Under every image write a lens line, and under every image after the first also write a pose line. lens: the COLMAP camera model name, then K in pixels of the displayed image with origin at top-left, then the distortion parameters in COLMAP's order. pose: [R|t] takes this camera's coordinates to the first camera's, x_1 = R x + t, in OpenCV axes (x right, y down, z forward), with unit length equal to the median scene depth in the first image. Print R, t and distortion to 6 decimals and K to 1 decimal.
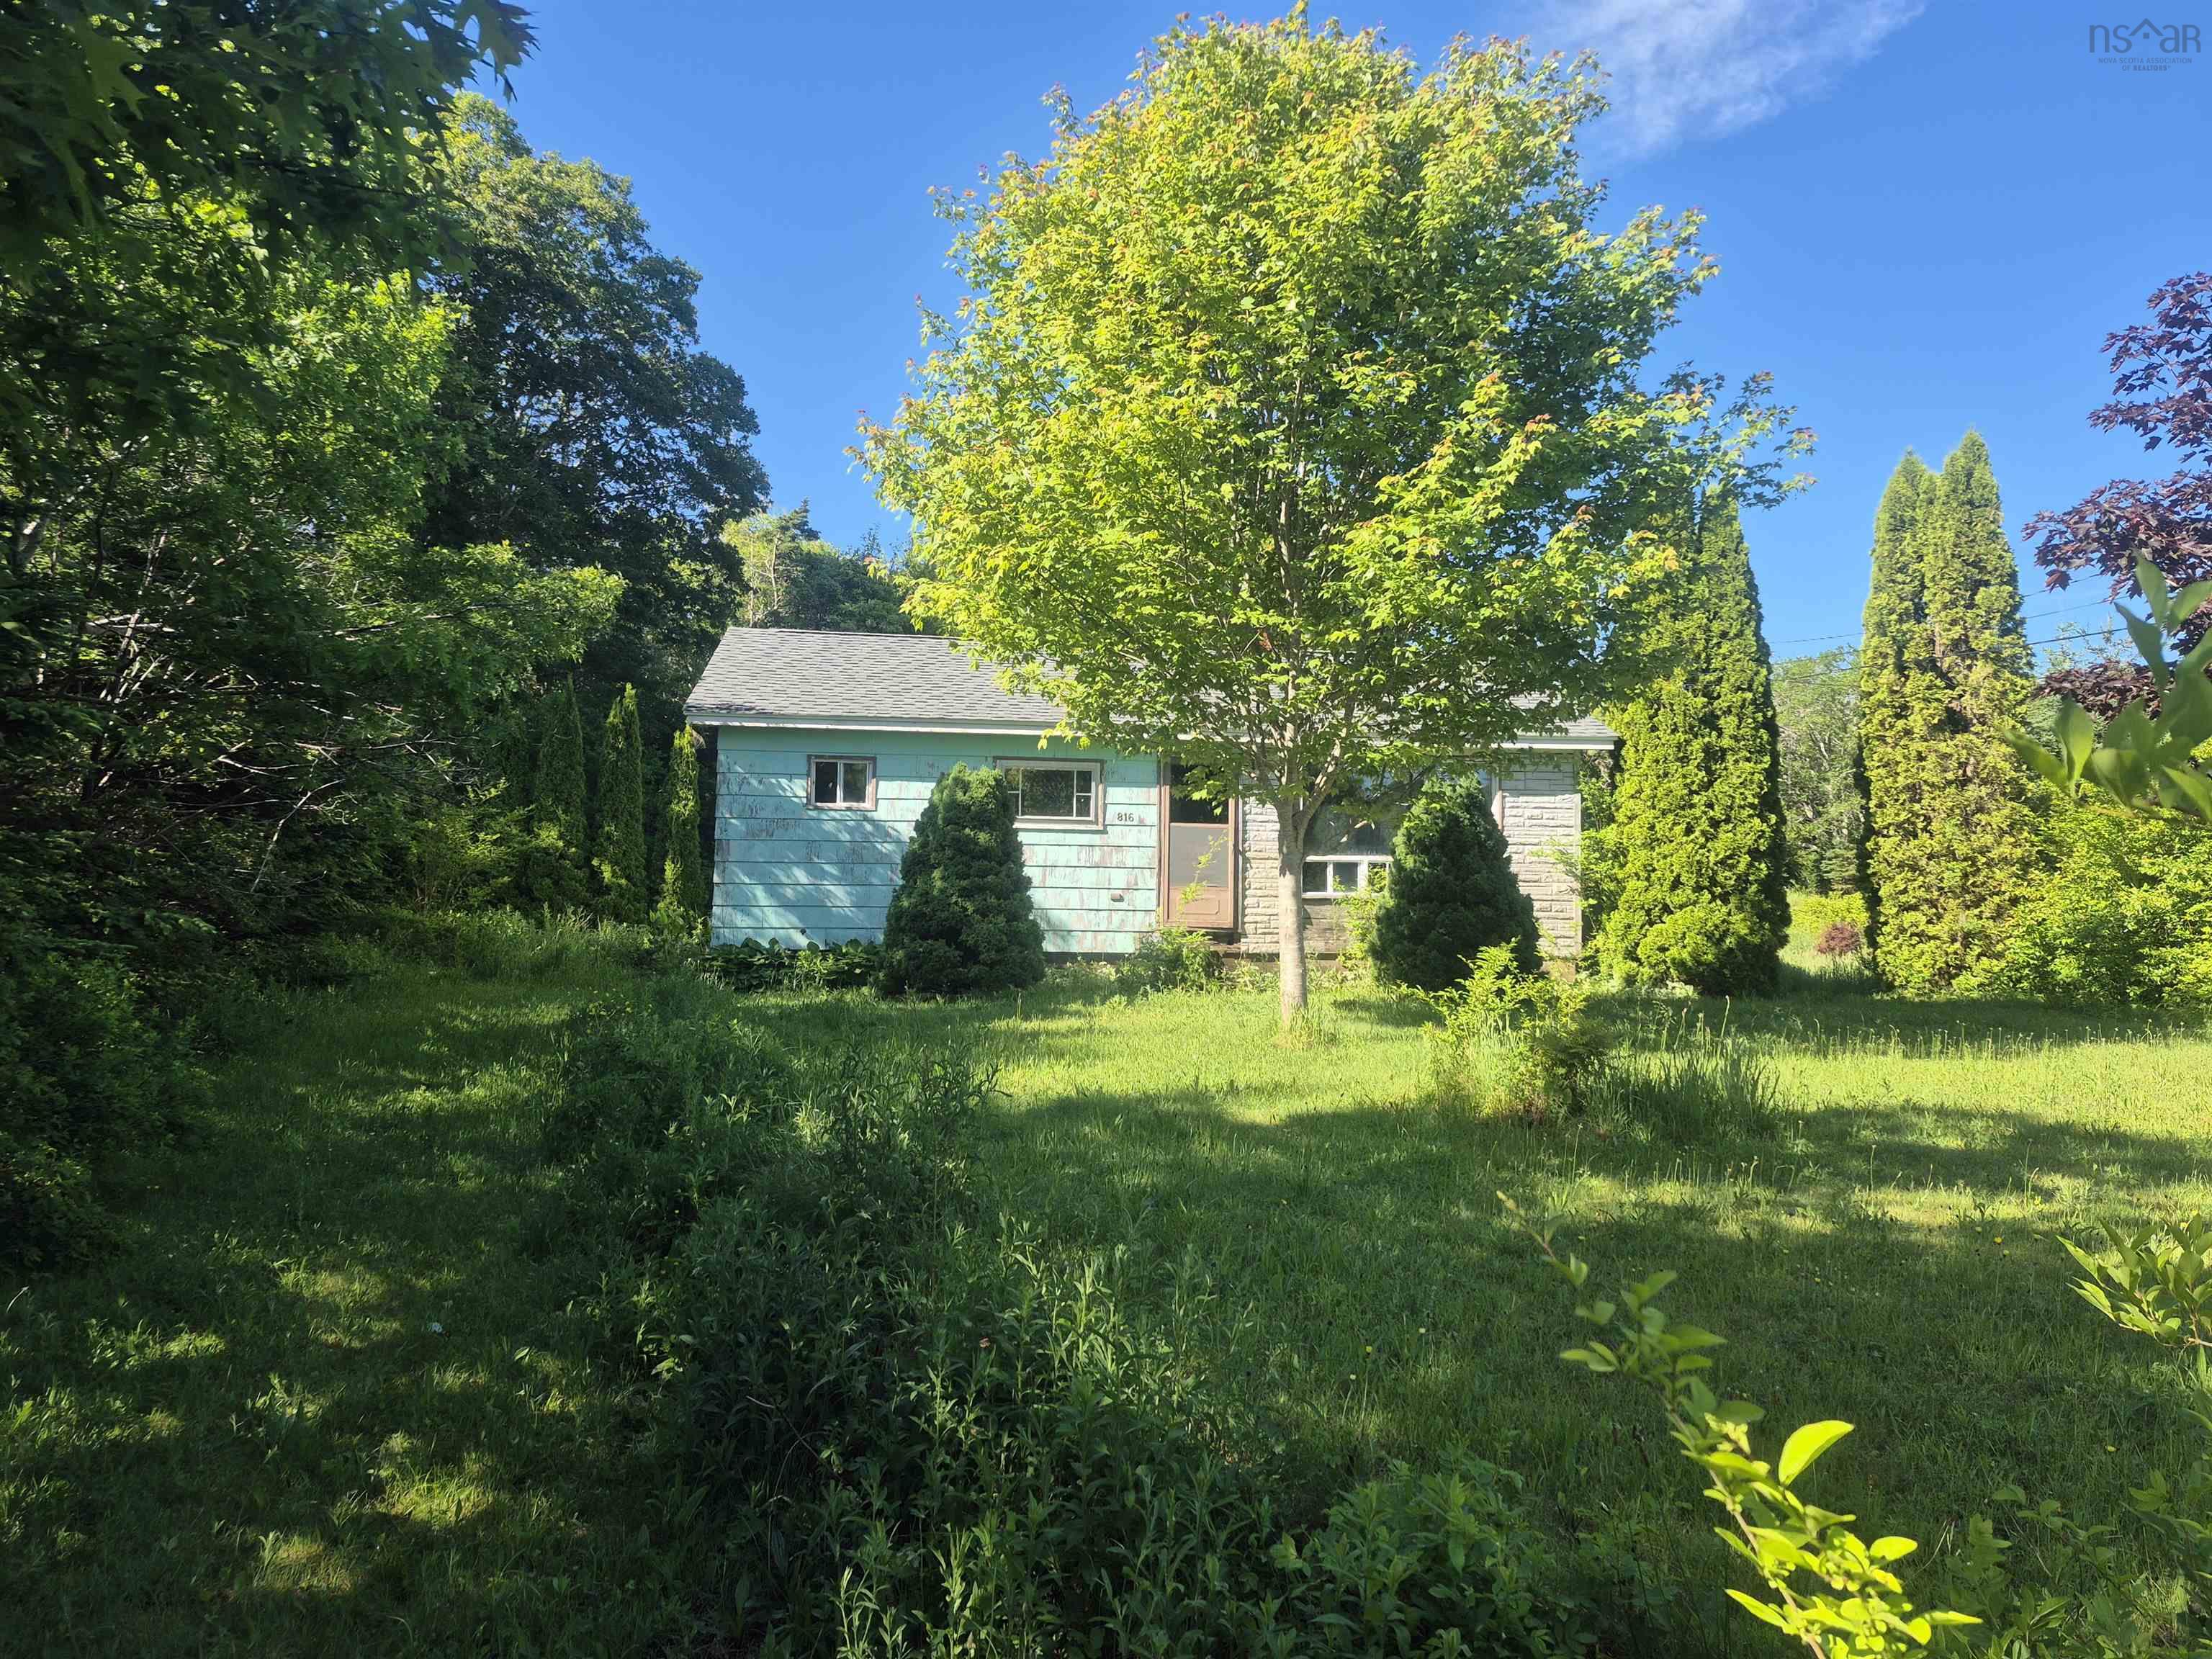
lens RADIAL K [[1459.7, 0, 1113.8], [0, 1459.7, 823.7], [0, 0, 1]] dist [0.021833, -0.004899]
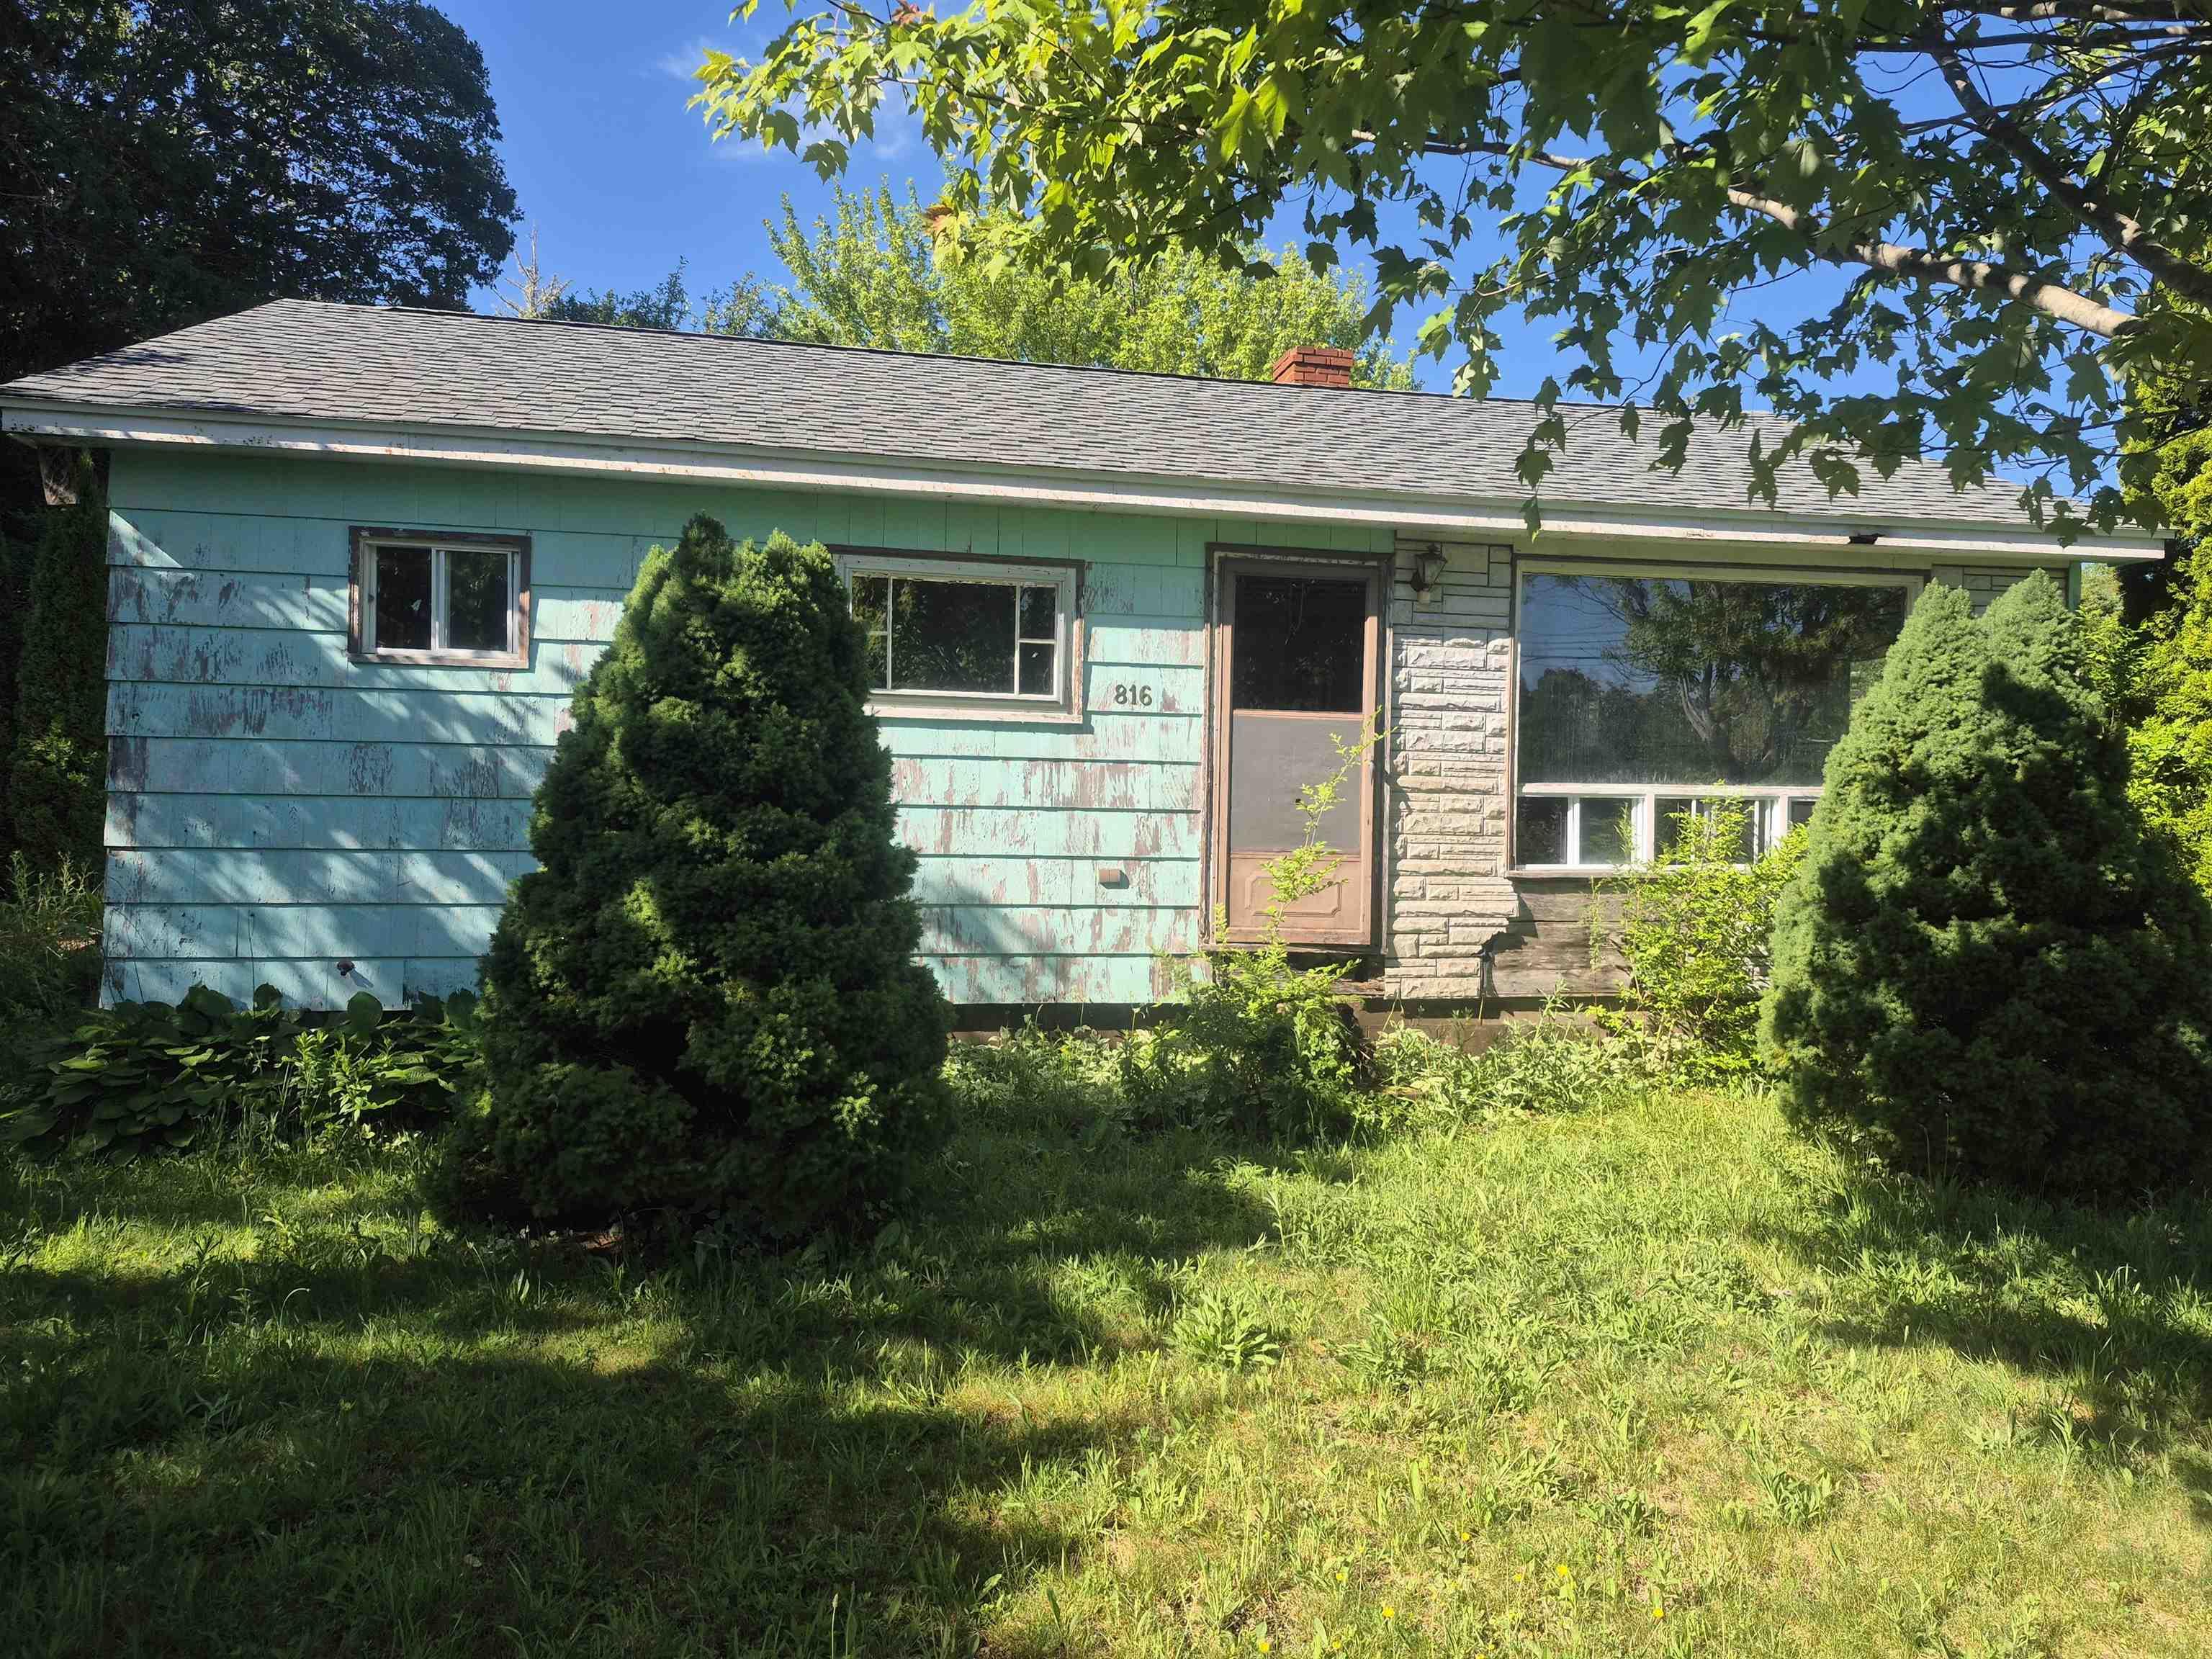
lens RADIAL K [[1459.7, 0, 1110.4], [0, 1459.7, 830.2], [0, 0, 1]] dist [0.021833, -0.004899]
pose [[0.997058, 0.001185, 0.076641, -0.032308], [-0.006171, 0.997875, 0.064857, 0.007716], [-0.076402, -0.065139, 0.994947, 0.565898]]
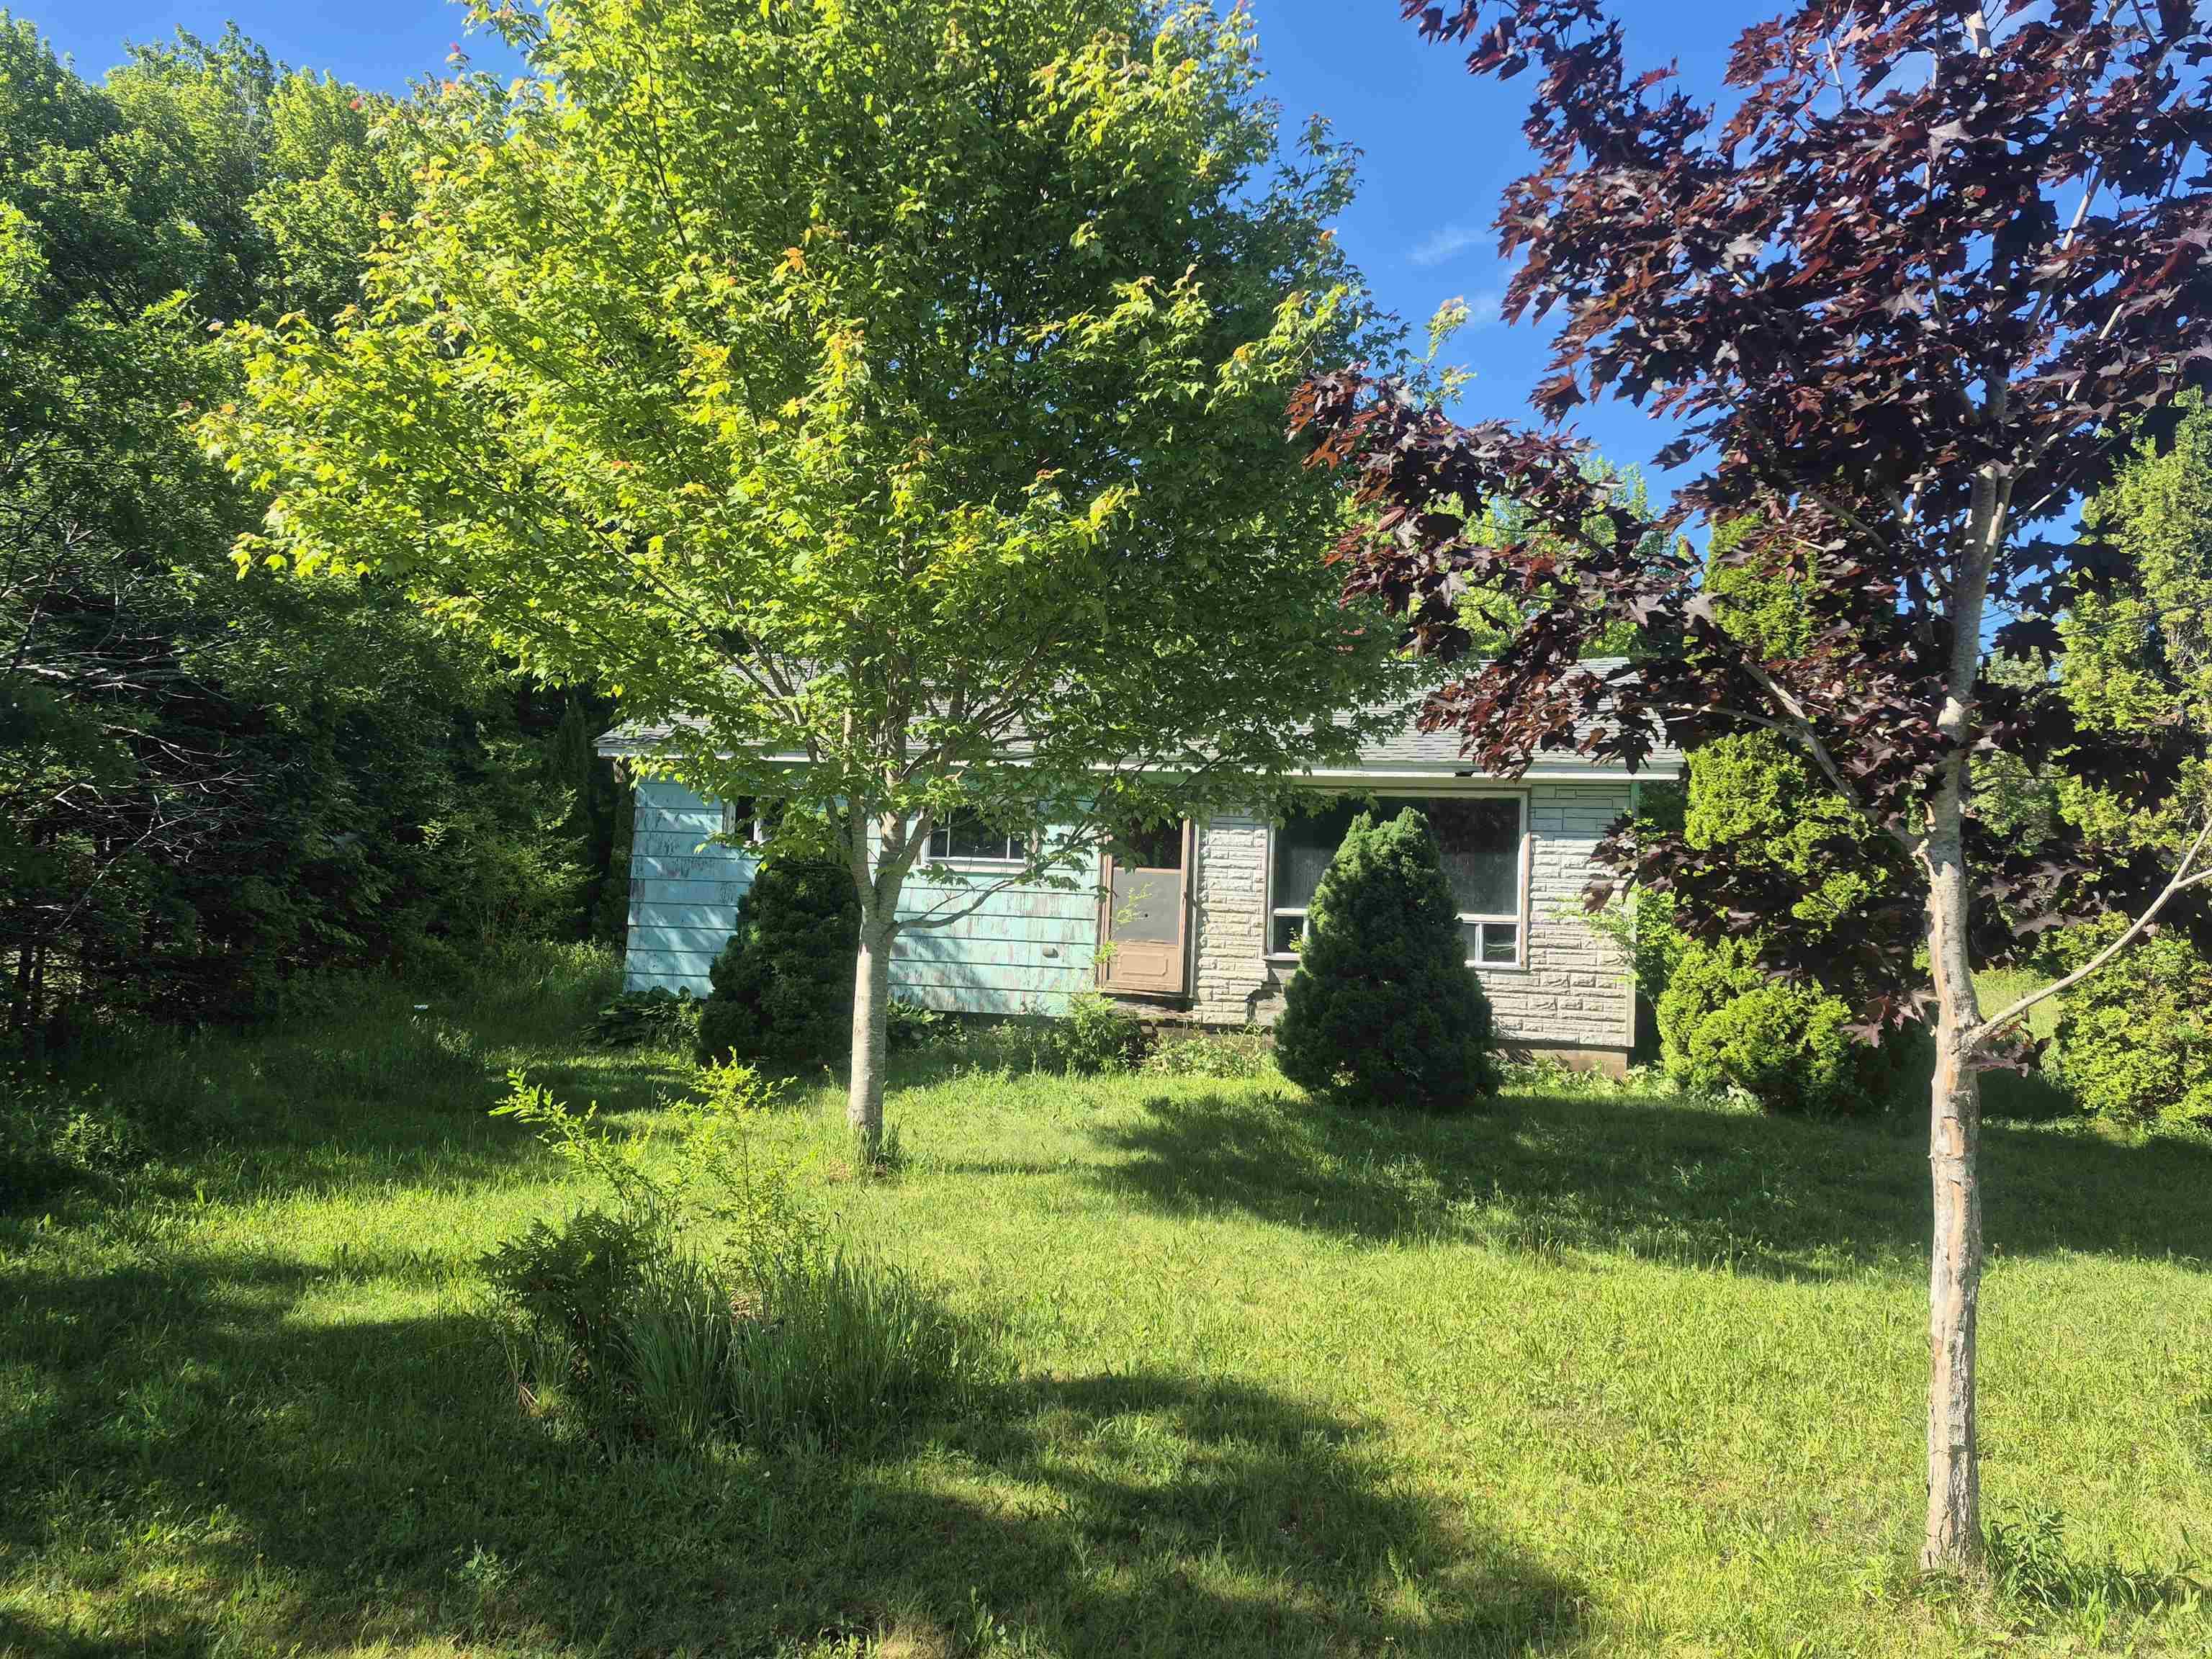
lens RADIAL K [[1459.7, 0, 1091.8], [0, 1459.7, 834.2], [0, 0, 1]] dist [0.021833, -0.004899]
pose [[0.959545, 0.007493, -0.281457, 0.269521], [-0.009088, 0.999949, -0.004361, -0.016137], [0.281410, 0.006742, 0.959564, 0.175507]]
